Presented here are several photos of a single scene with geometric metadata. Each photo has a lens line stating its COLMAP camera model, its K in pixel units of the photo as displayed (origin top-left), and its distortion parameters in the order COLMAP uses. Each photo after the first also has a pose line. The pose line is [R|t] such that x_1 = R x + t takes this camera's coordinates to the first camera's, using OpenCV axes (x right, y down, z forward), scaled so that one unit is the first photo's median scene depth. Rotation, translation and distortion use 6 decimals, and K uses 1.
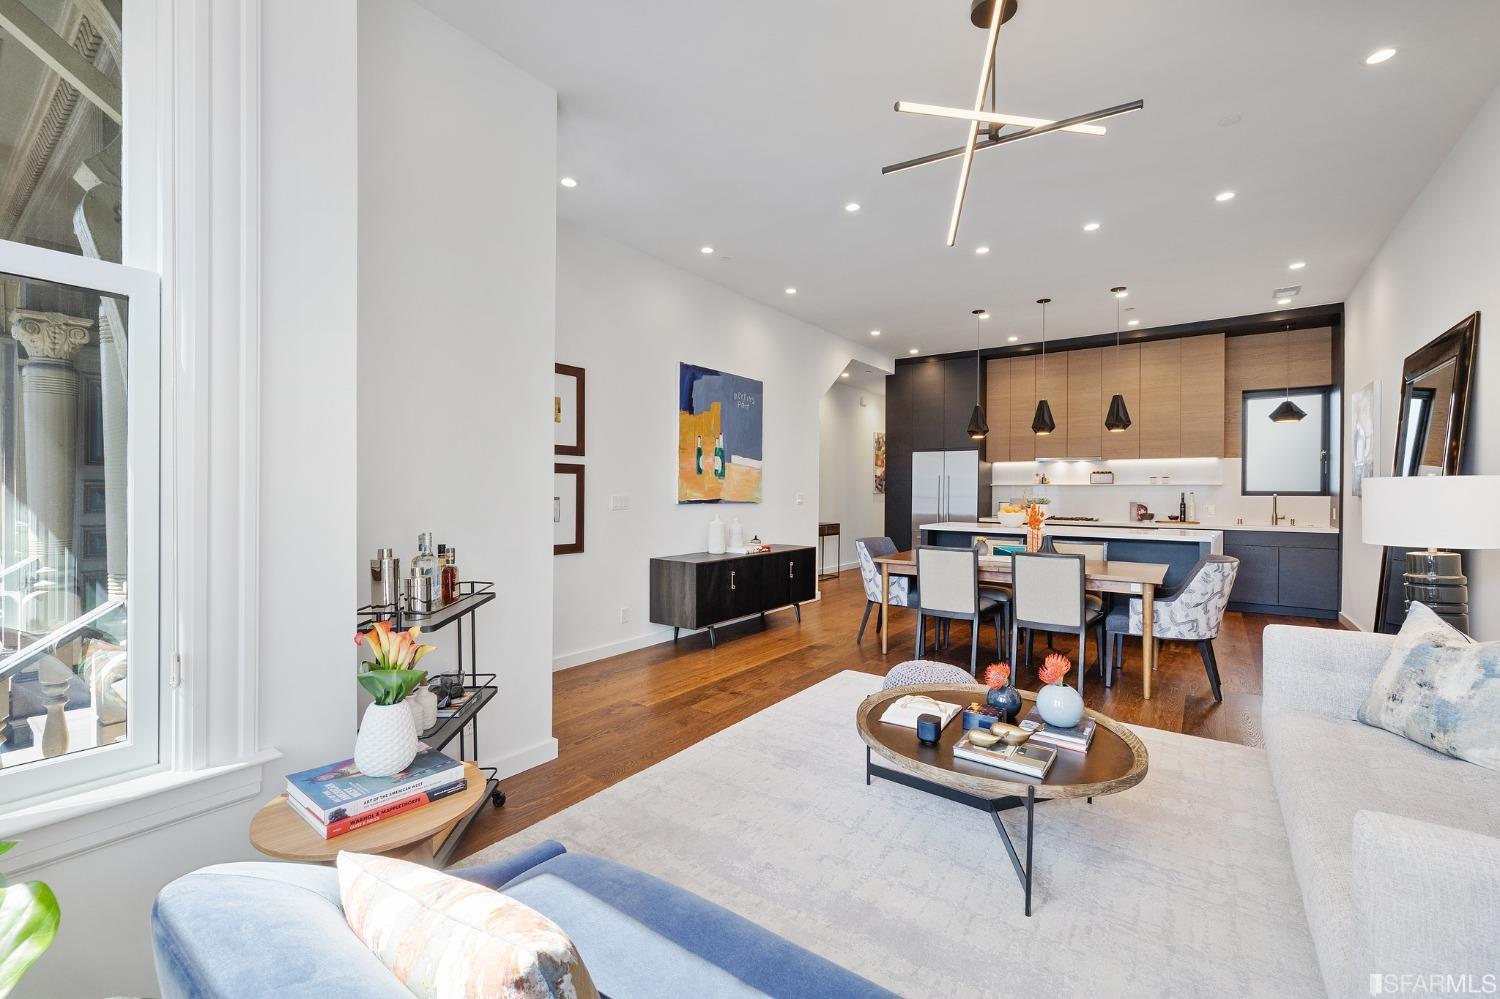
lens RADIAL K [[638.6, 0, 754.7], [0, 638.6, 493.7], [0, 0, 1]] dist [0.005993, -0.002708]
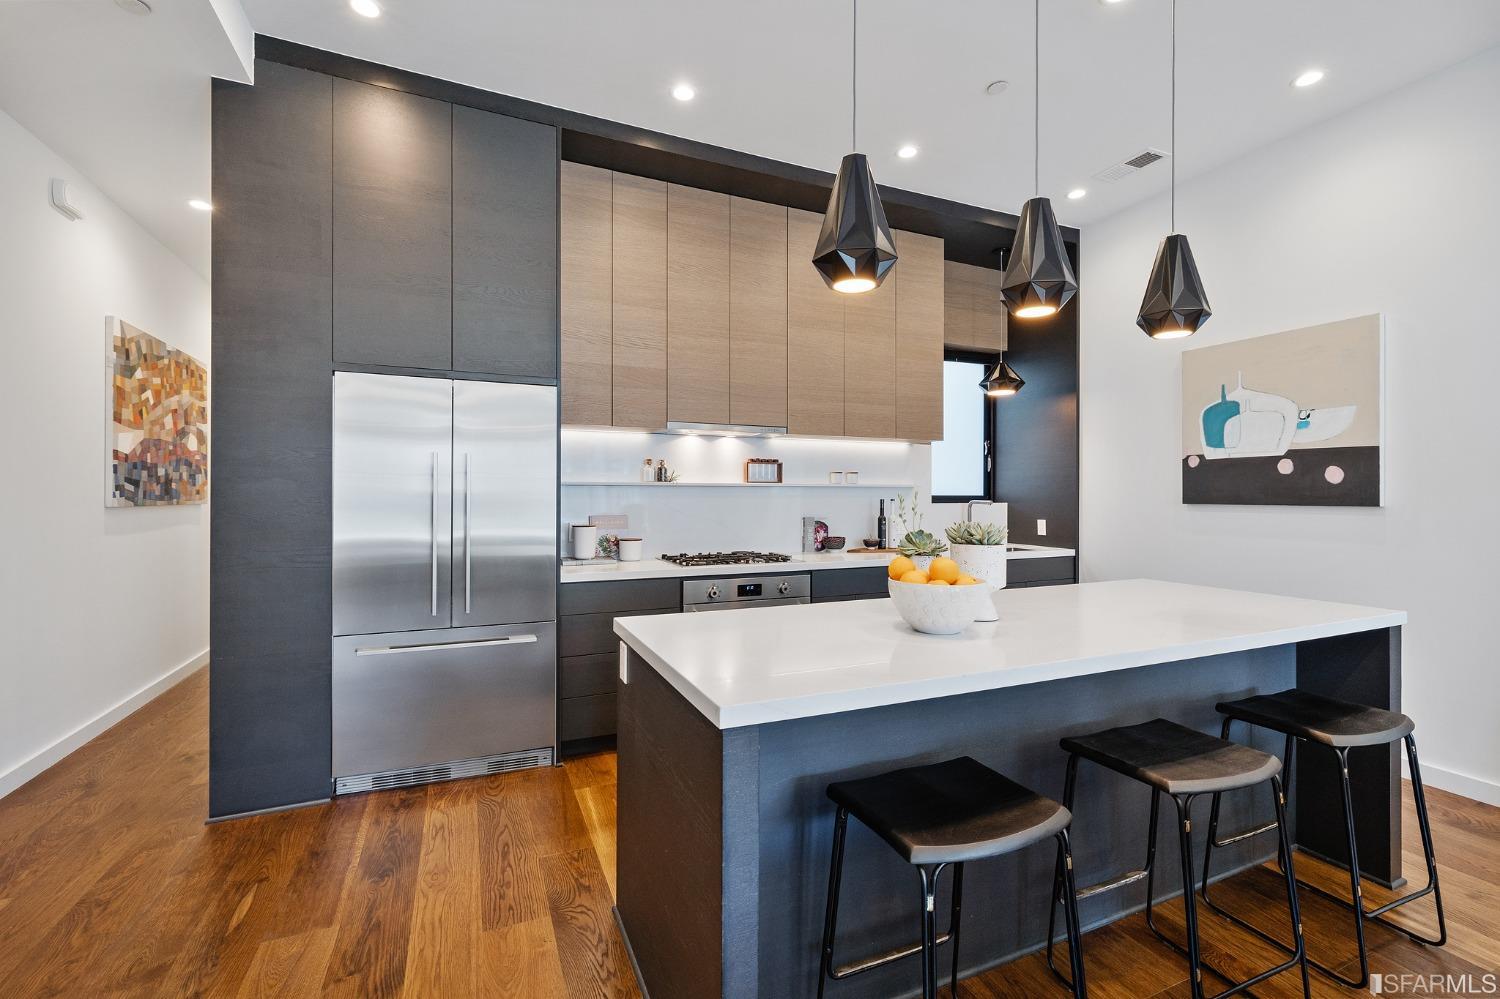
lens RADIAL K [[638.6, 0, 754.7], [0, 638.6, 493.6], [0, 0, 1]] dist [0.005993, -0.002708]
pose [[0.501303, -0.000878, 0.865271, 0.110956], [0.003908, 0.999992, -0.001250, -0.007242], [-0.865263, 0.004008, 0.501303, 0.901384]]
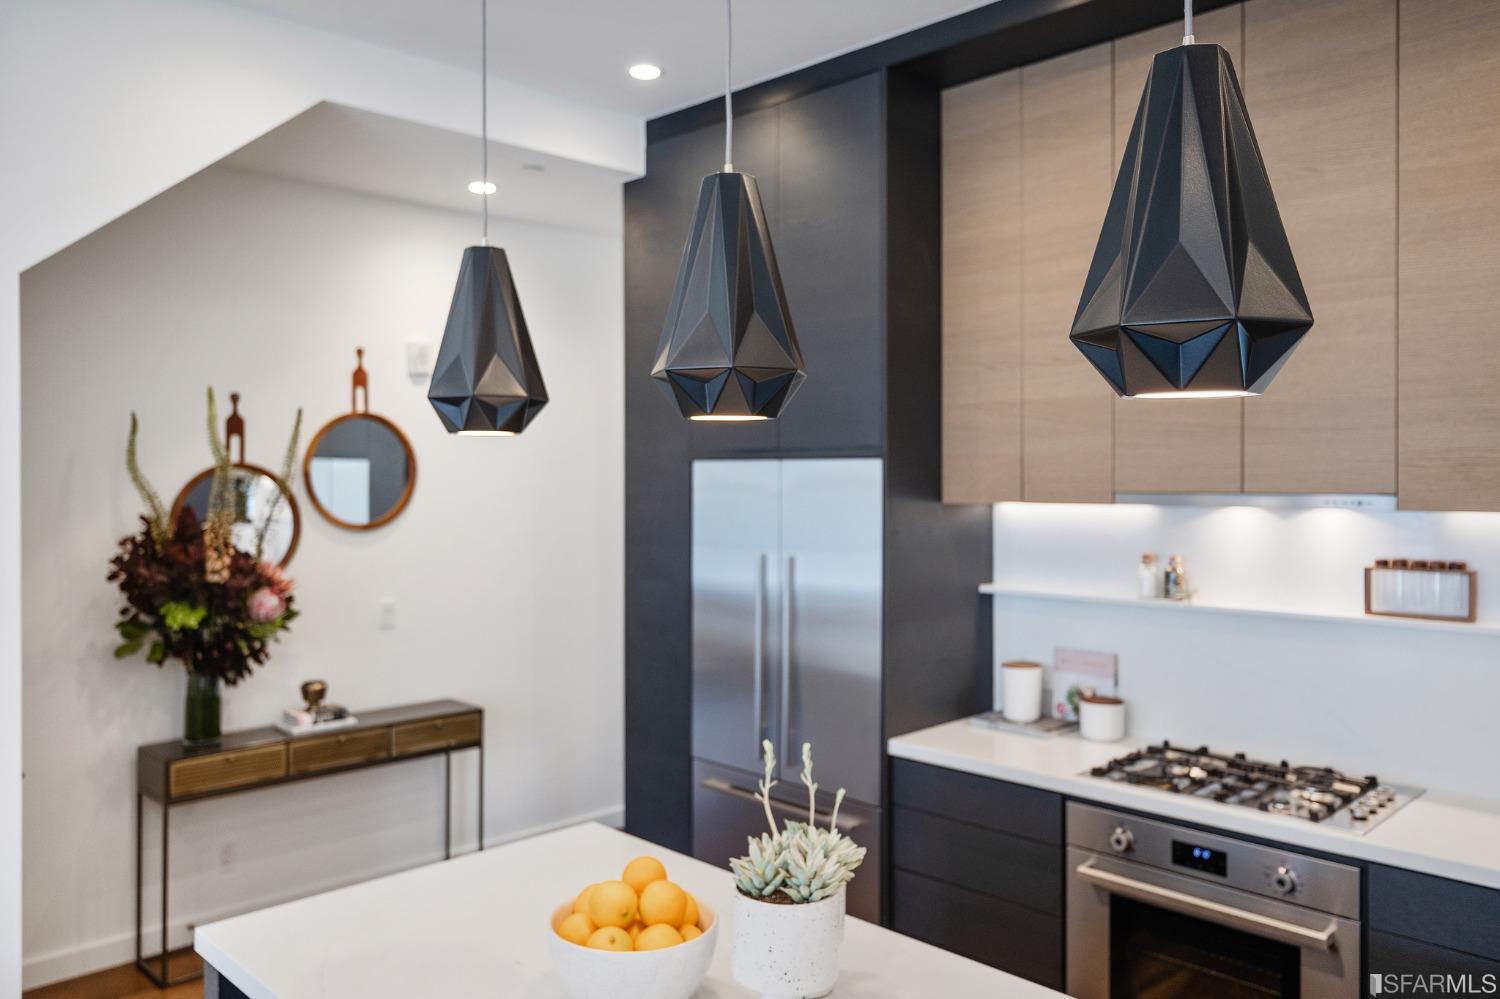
lens RADIAL K [[1142.7, 0, 738.7], [0, 1142.7, 488.9], [0, 0, 1]] dist [0.028933, -0.012493]
pose [[0.984841, -0.003644, -0.173423, 0.464046], [0.004765, 0.999970, 0.006044, -0.075087], [0.173396, -0.006779, 0.984829, 0.698961]]
